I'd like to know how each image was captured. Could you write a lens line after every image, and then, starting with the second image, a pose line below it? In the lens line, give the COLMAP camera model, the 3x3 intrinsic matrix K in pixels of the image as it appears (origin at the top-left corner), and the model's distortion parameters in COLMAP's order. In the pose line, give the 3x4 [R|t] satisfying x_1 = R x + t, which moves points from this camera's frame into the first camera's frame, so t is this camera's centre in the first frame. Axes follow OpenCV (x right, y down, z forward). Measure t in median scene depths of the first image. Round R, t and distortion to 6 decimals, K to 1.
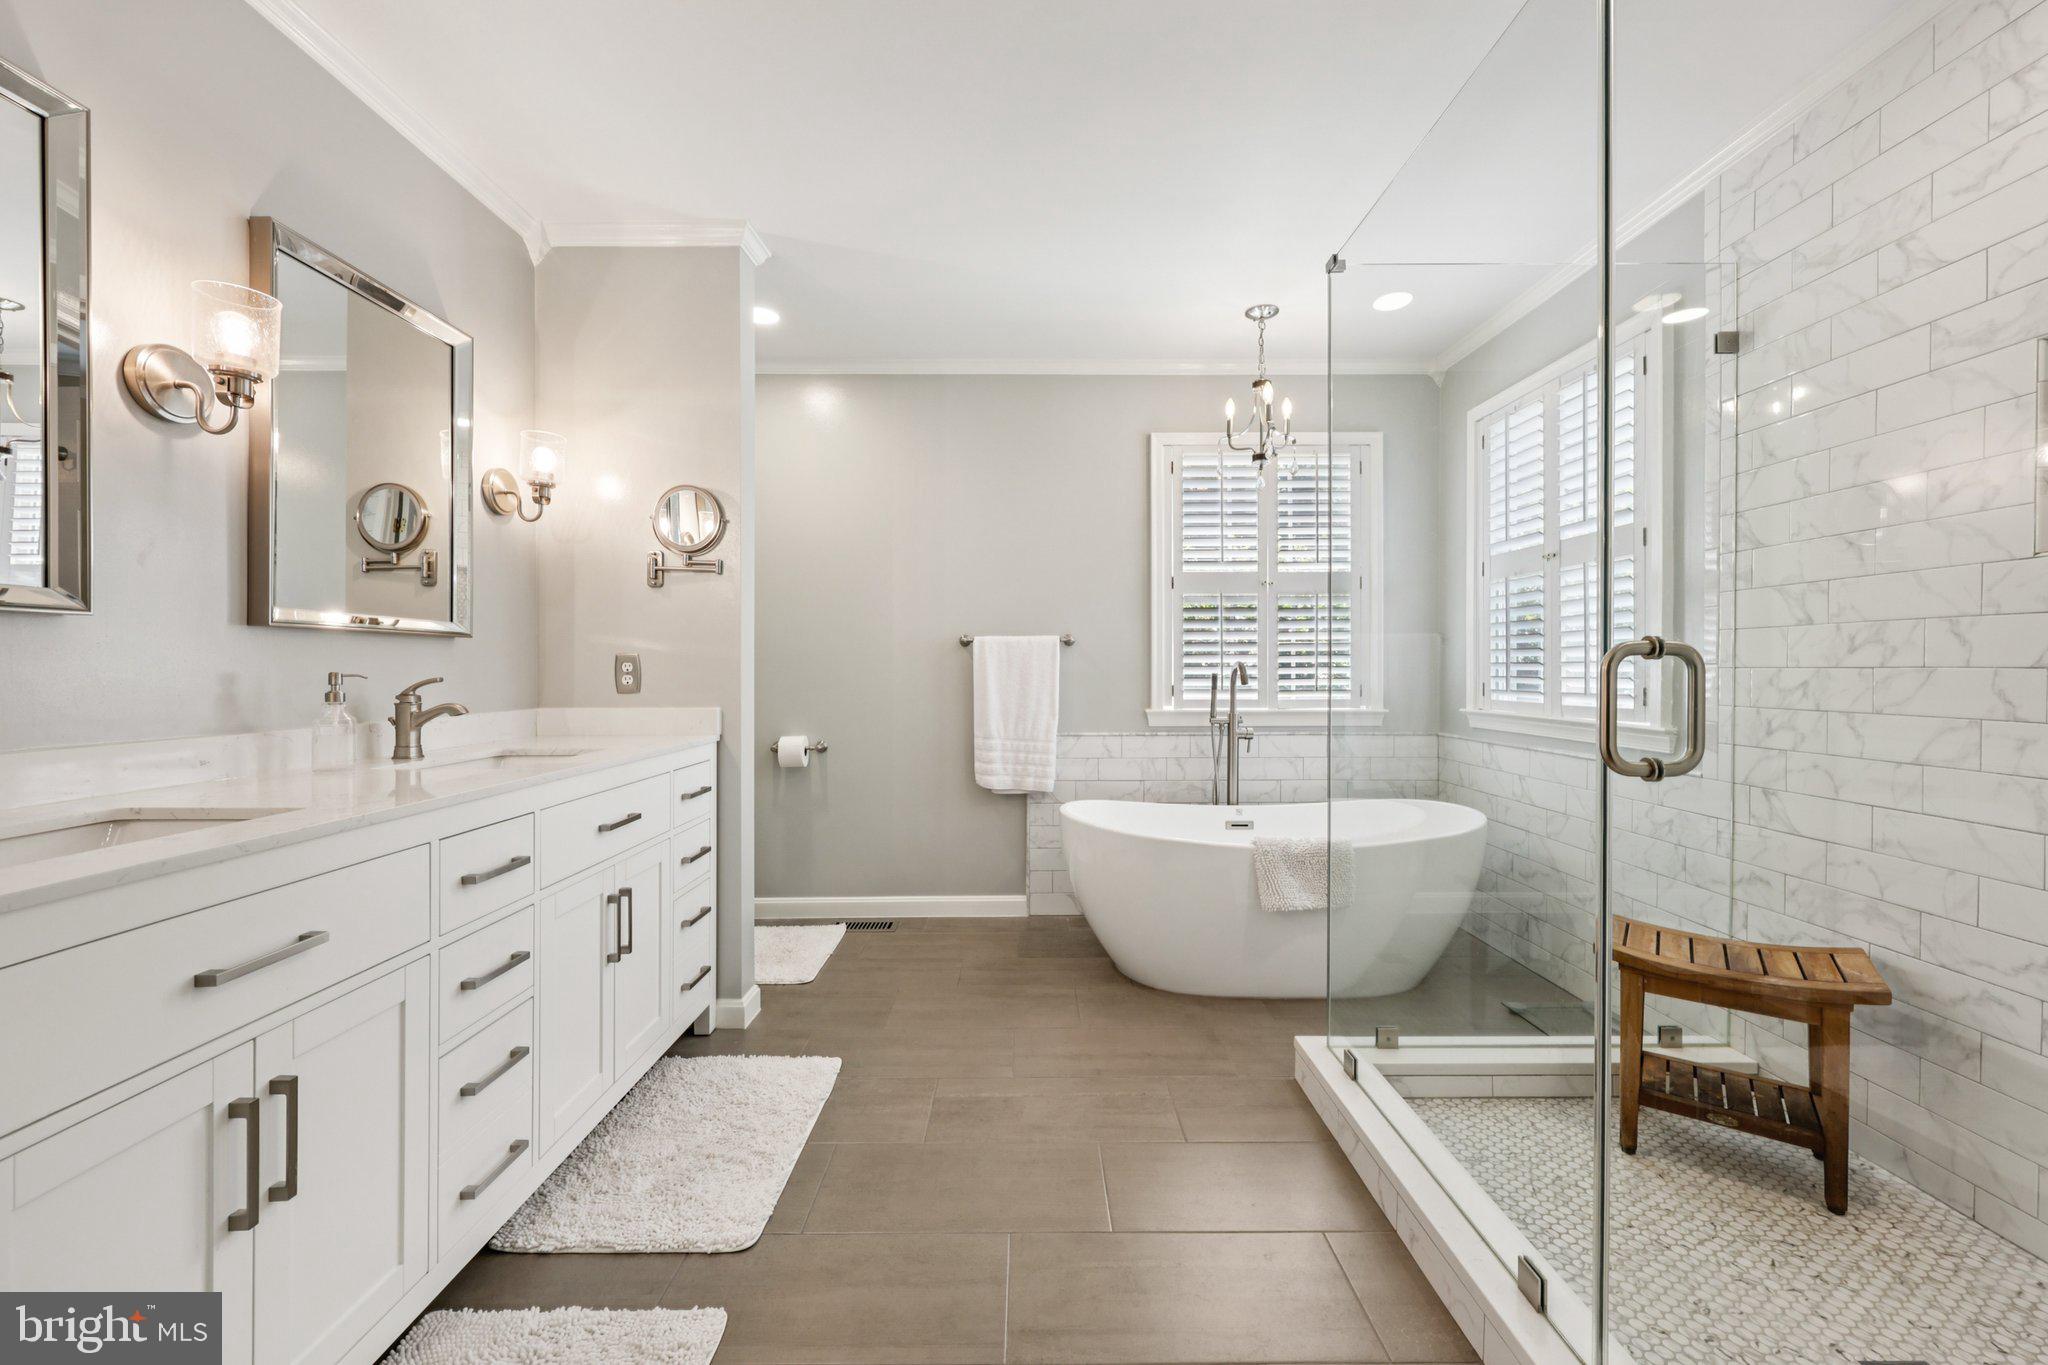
lens RADIAL K [[829.0, 0, 1019.9], [0, 829.0, 671.4], [0, 0, 1]] dist [-0.002565, 0.000383]
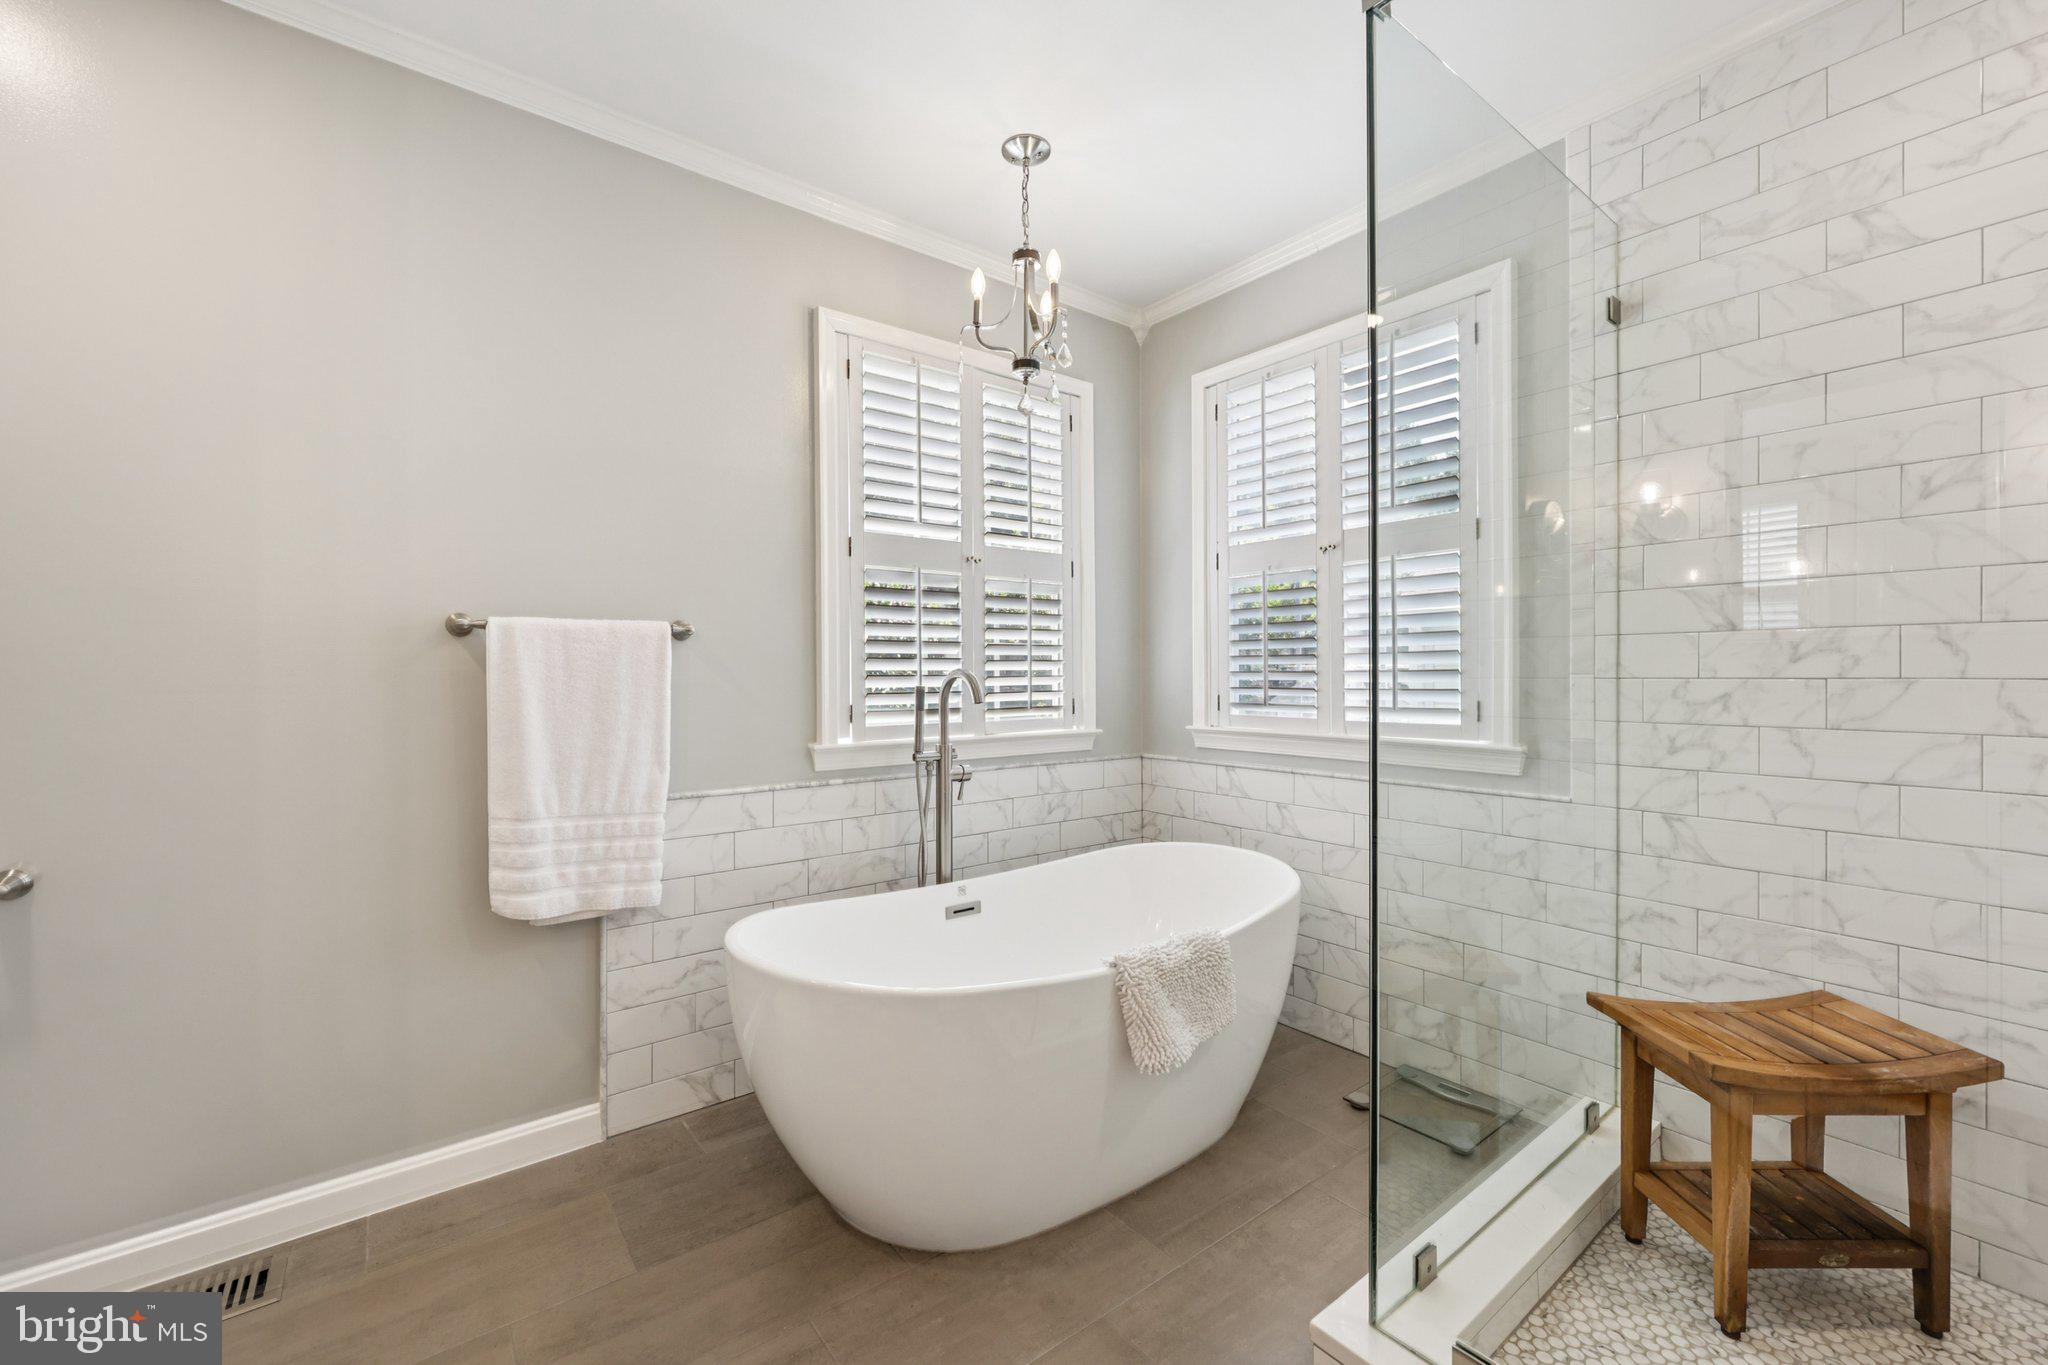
lens RADIAL K [[829.0, 0, 1029.9], [0, 829.0, 675.8], [0, 0, 1]] dist [-0.002565, 0.000383]
pose [[0.783968, -0.001885, 0.620799, -0.134180], [0.003763, 0.999991, -0.001715, -0.005779], [-0.620790, 0.003681, 0.783968, 0.508318]]
